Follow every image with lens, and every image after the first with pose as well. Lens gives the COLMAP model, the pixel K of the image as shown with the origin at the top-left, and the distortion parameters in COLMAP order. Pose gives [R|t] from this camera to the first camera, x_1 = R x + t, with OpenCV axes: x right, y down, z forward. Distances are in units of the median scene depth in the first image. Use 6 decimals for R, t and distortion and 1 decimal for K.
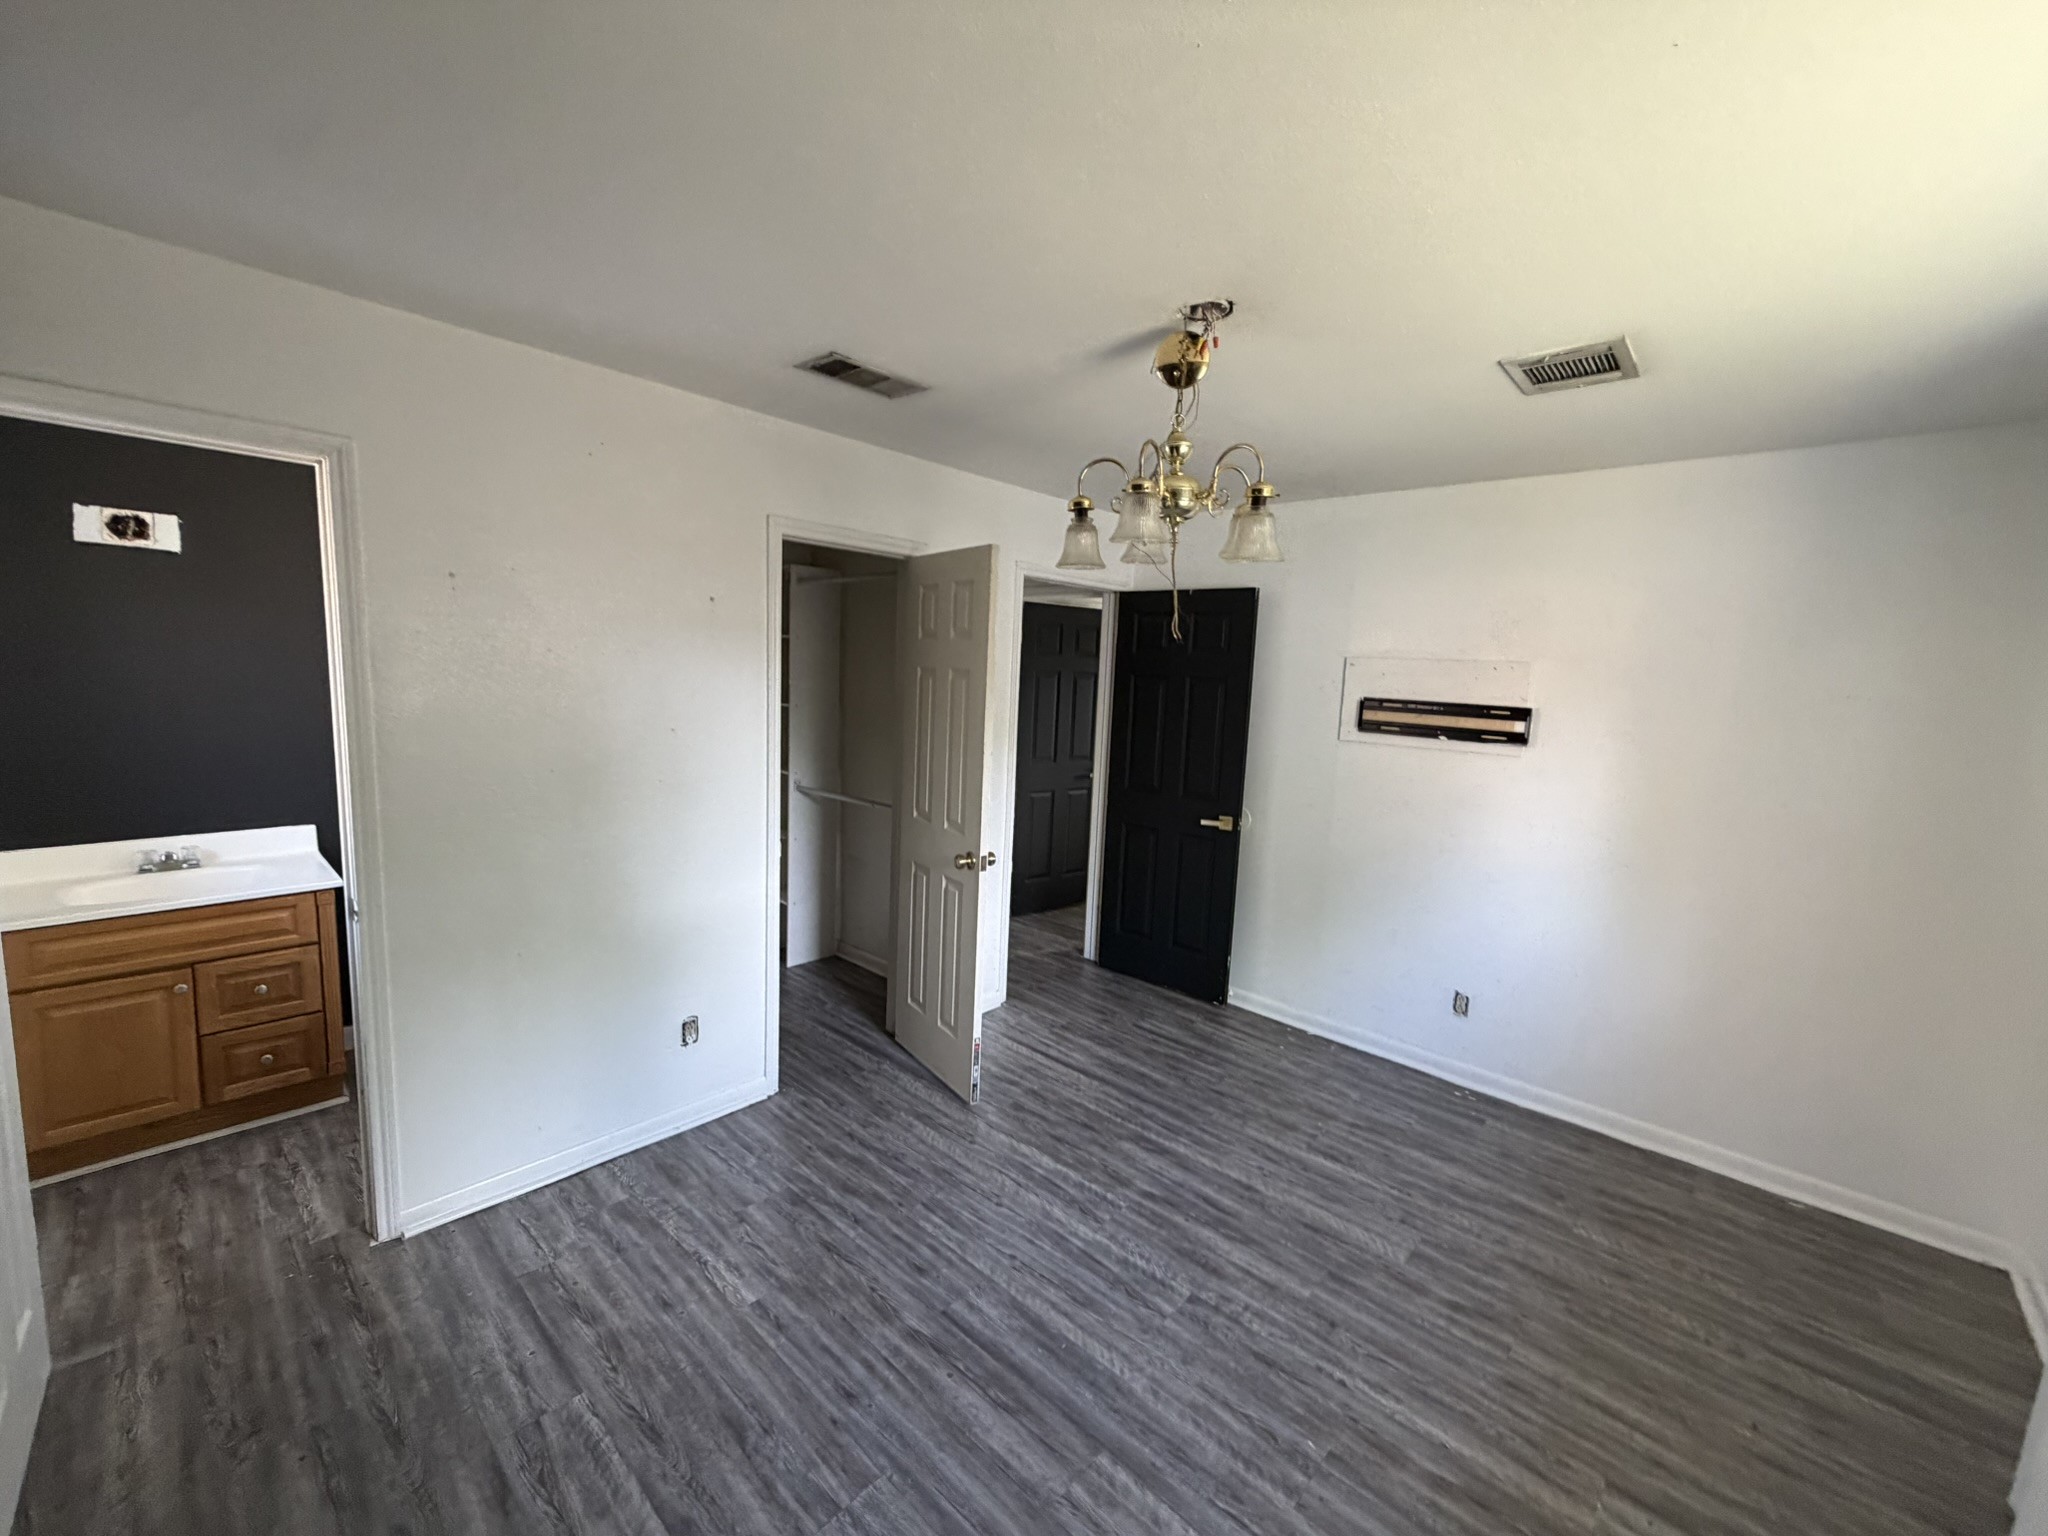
lens RADIAL K [[816.0, 0, 1023.4], [0, 816.0, 757.8], [0, 0, 1]] dist [-0.021037, 0.000638]
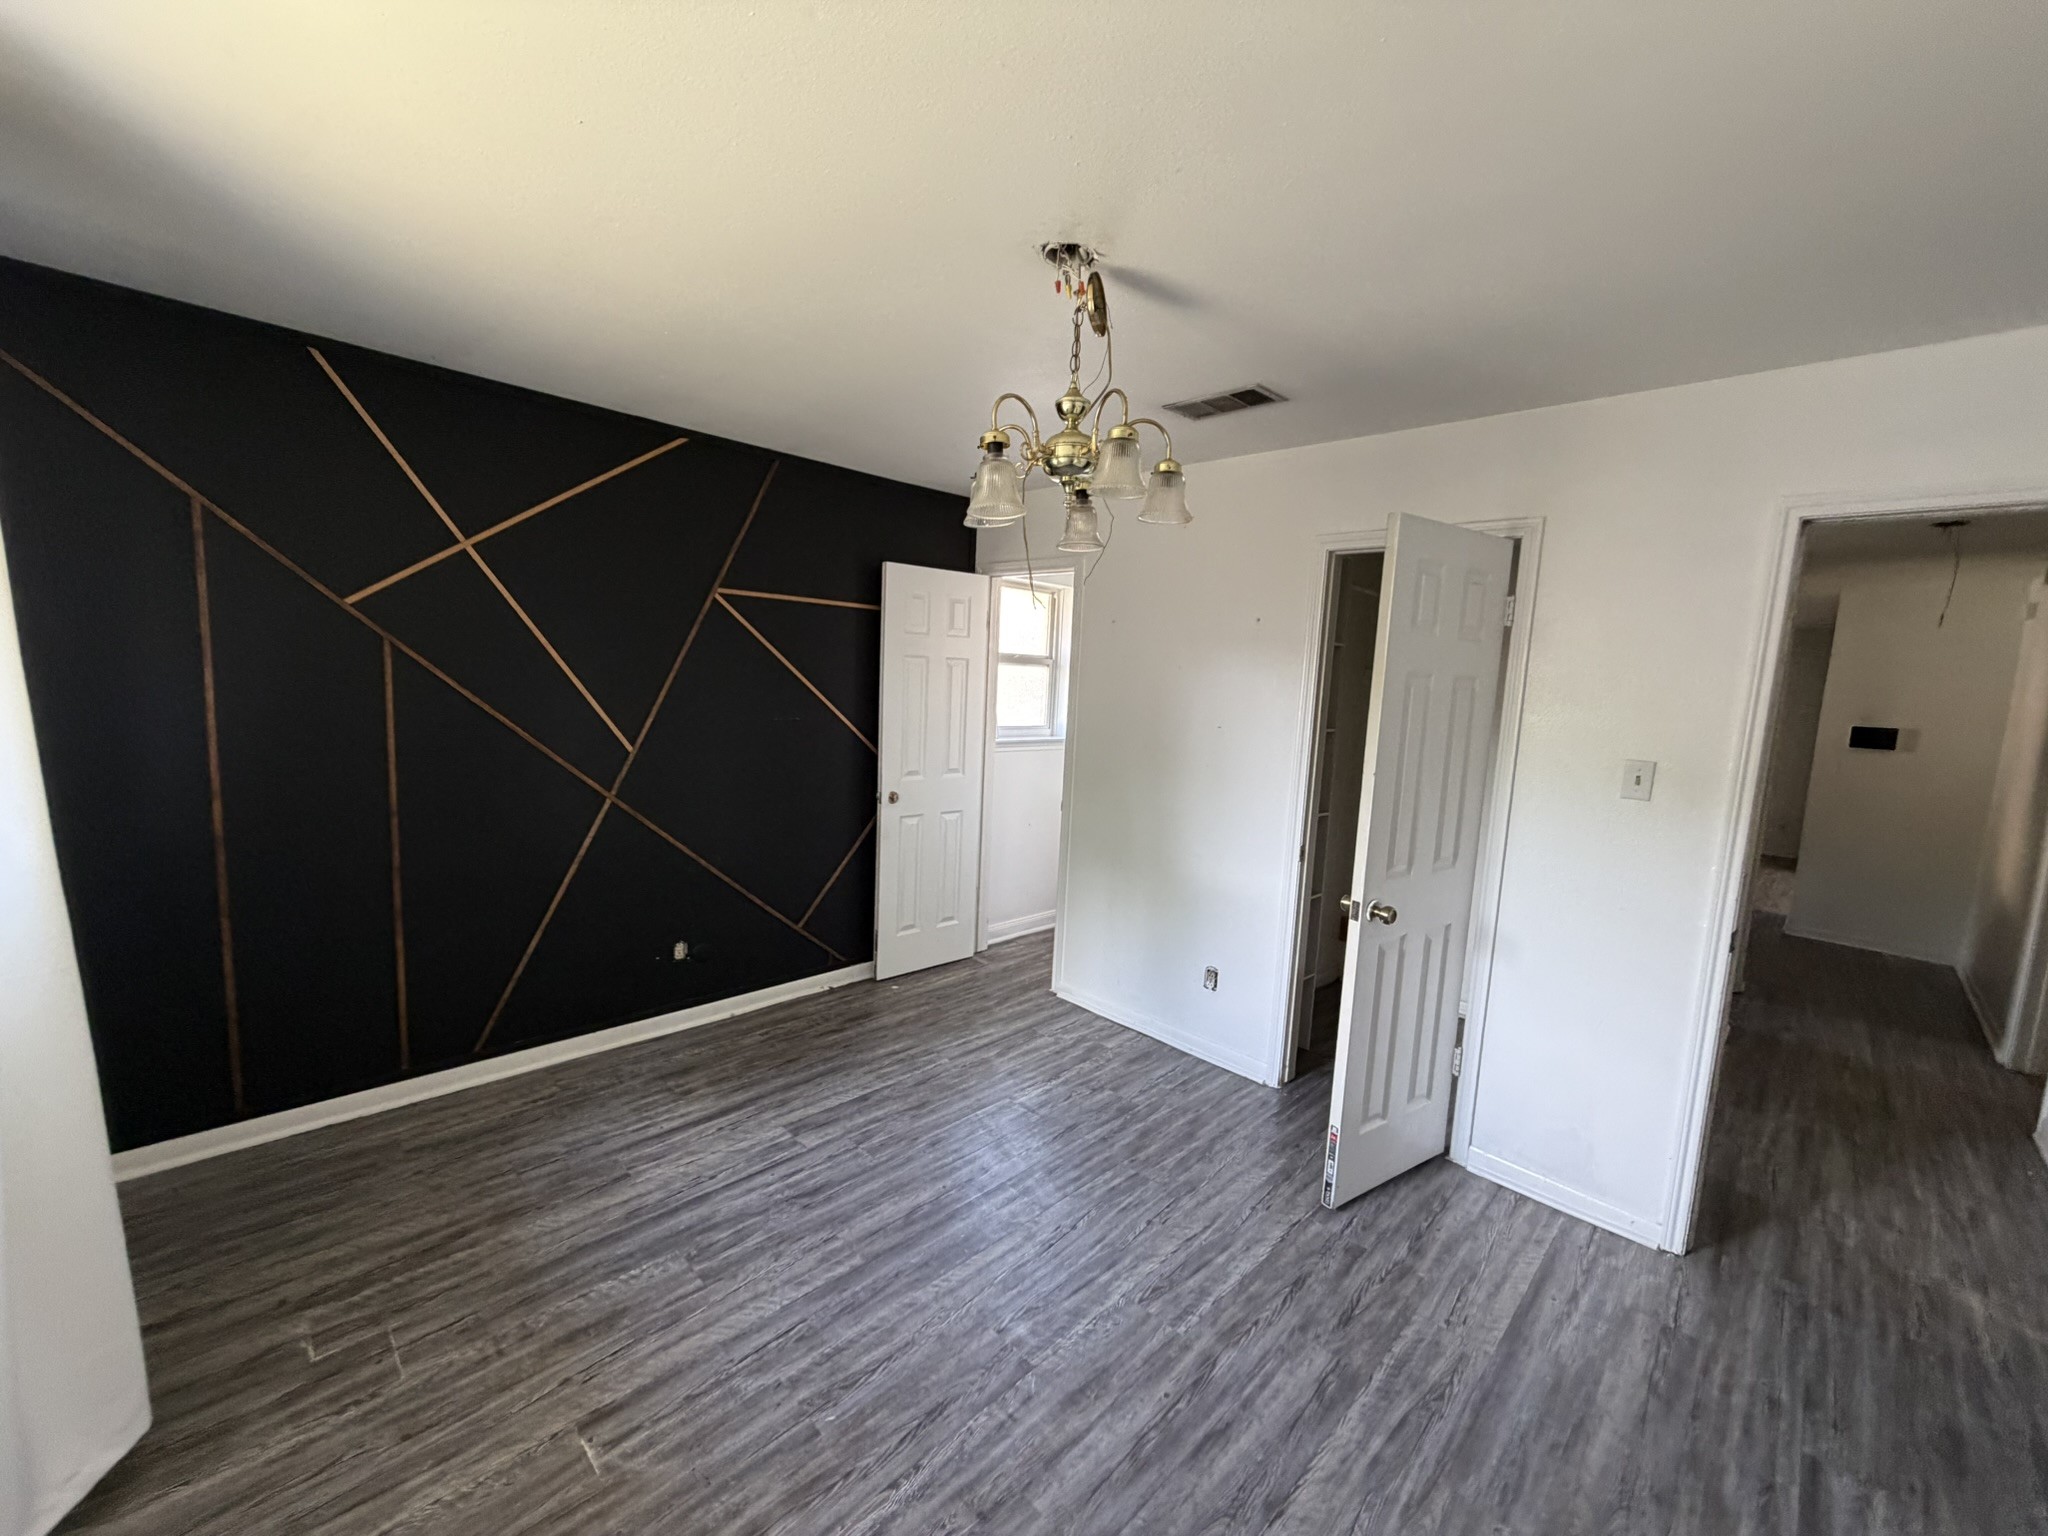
lens RADIAL K [[816.0, 0, 1020.0], [0, 816.0, 777.4], [0, 0, 1]] dist [-0.021037, 0.000638]
pose [[-0.042216, 0.085845, -0.995414, 0.965566], [-0.163660, 0.982250, 0.091650, -0.029176], [0.985613, 0.166779, -0.027417, 0.862338]]
